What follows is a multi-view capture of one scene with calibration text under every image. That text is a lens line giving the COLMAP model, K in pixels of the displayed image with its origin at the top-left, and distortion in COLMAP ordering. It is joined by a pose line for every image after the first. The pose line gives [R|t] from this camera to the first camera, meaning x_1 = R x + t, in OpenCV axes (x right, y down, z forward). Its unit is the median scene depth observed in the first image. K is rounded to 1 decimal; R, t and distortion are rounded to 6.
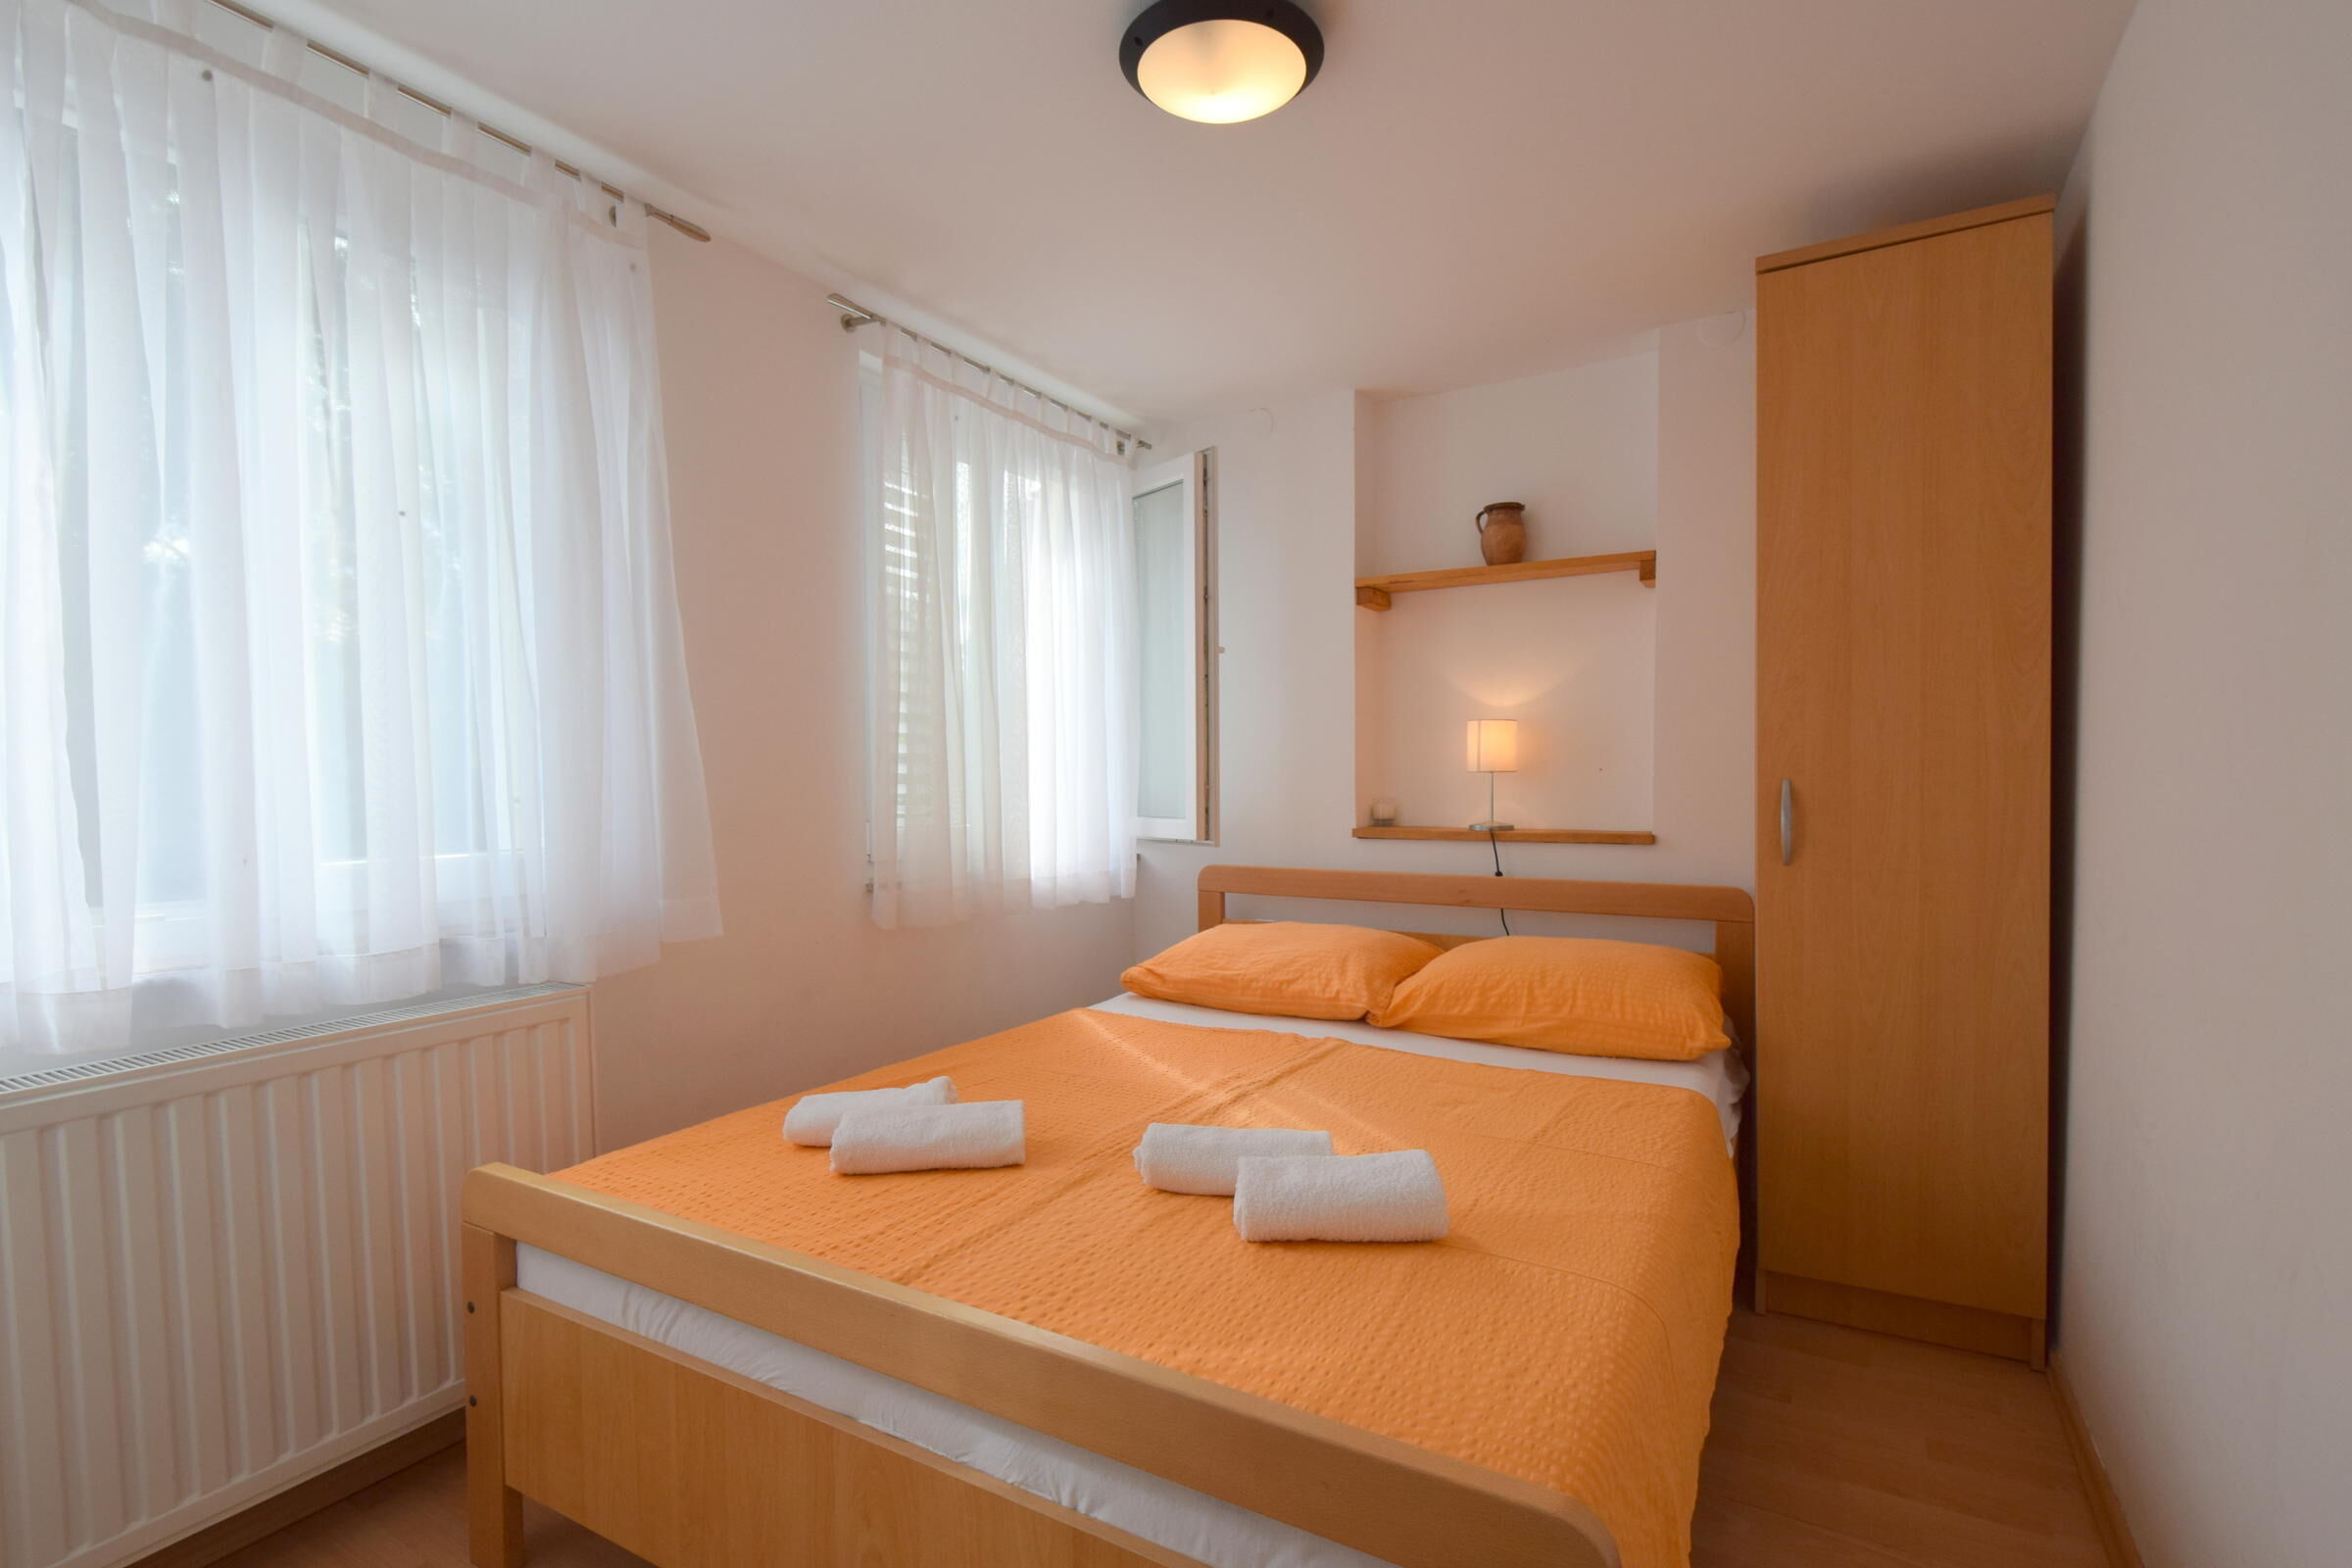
lens RADIAL K [[1071.0, 0, 1196.3], [0, 1071.0, 825.3], [0, 0, 1]] dist [0.001027, -0.005999]
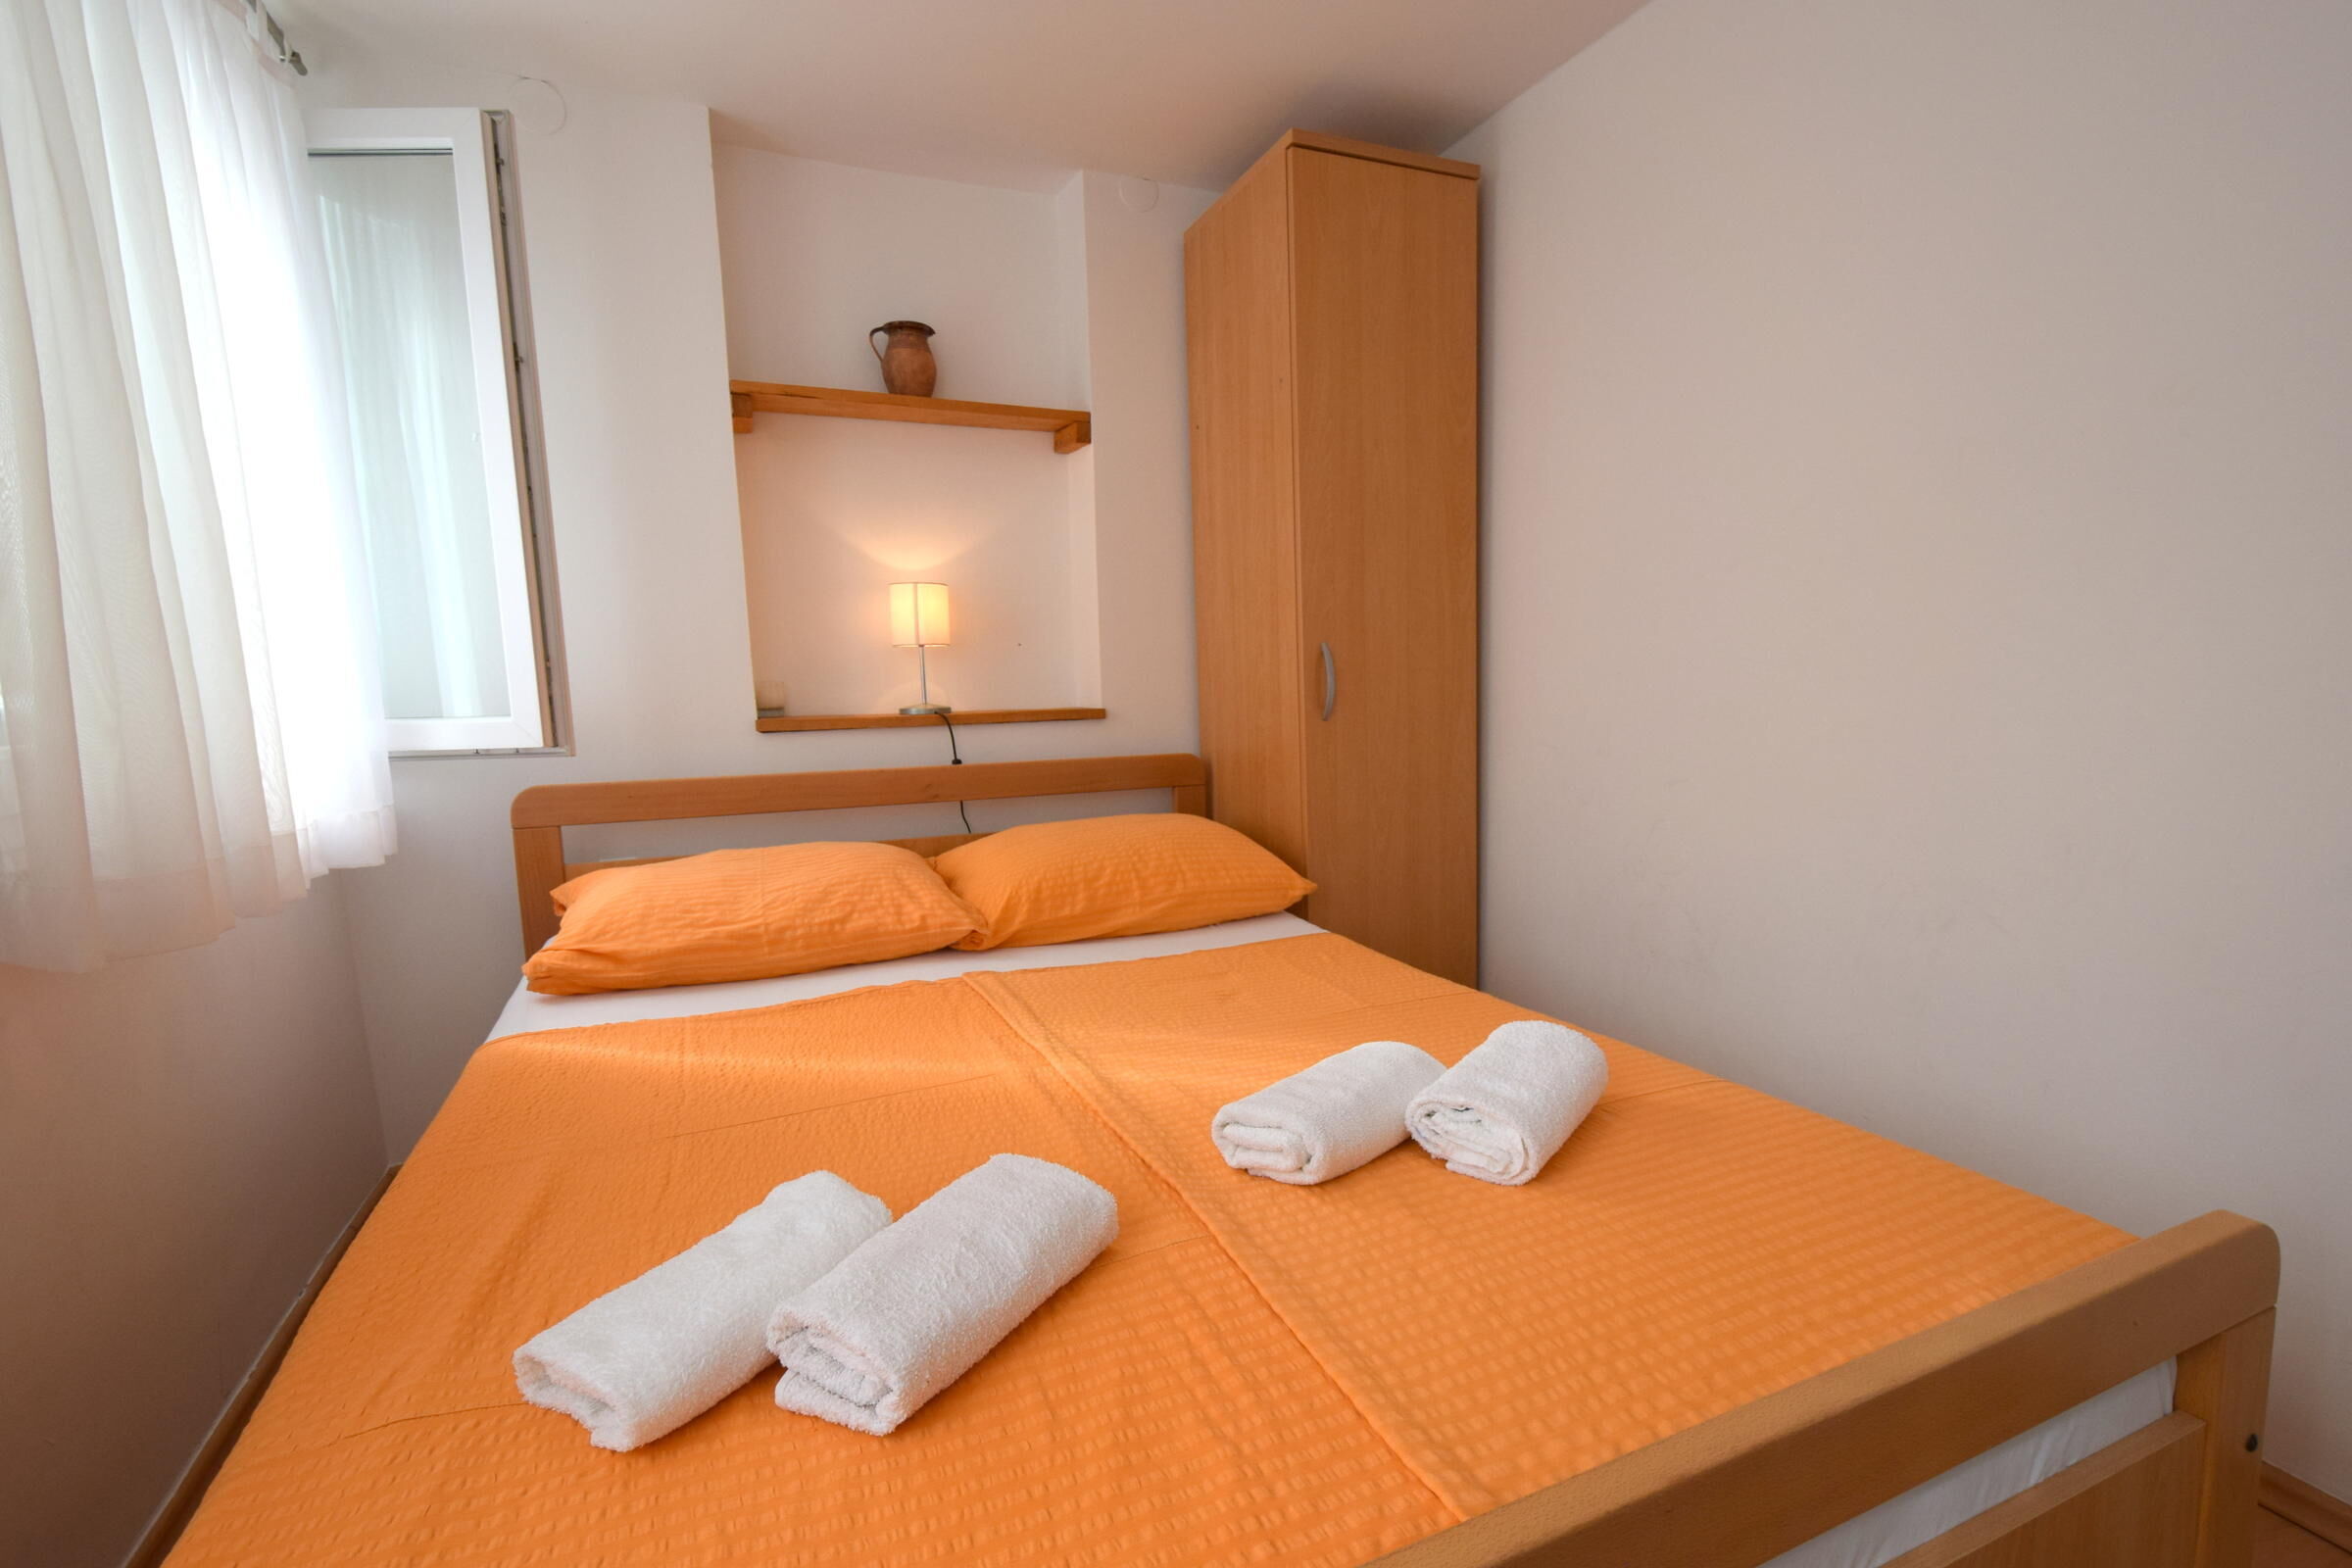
lens RADIAL K [[1071.0, 0, 1196.3], [0, 1071.0, 825.3], [0, 0, 1]] dist [0.001027, -0.005999]
pose [[0.601557, -0.118317, 0.790019, -0.314826], [0.055099, 0.992761, 0.106726, 0.014939], [-0.796927, -0.020673, 0.603721, 0.334401]]
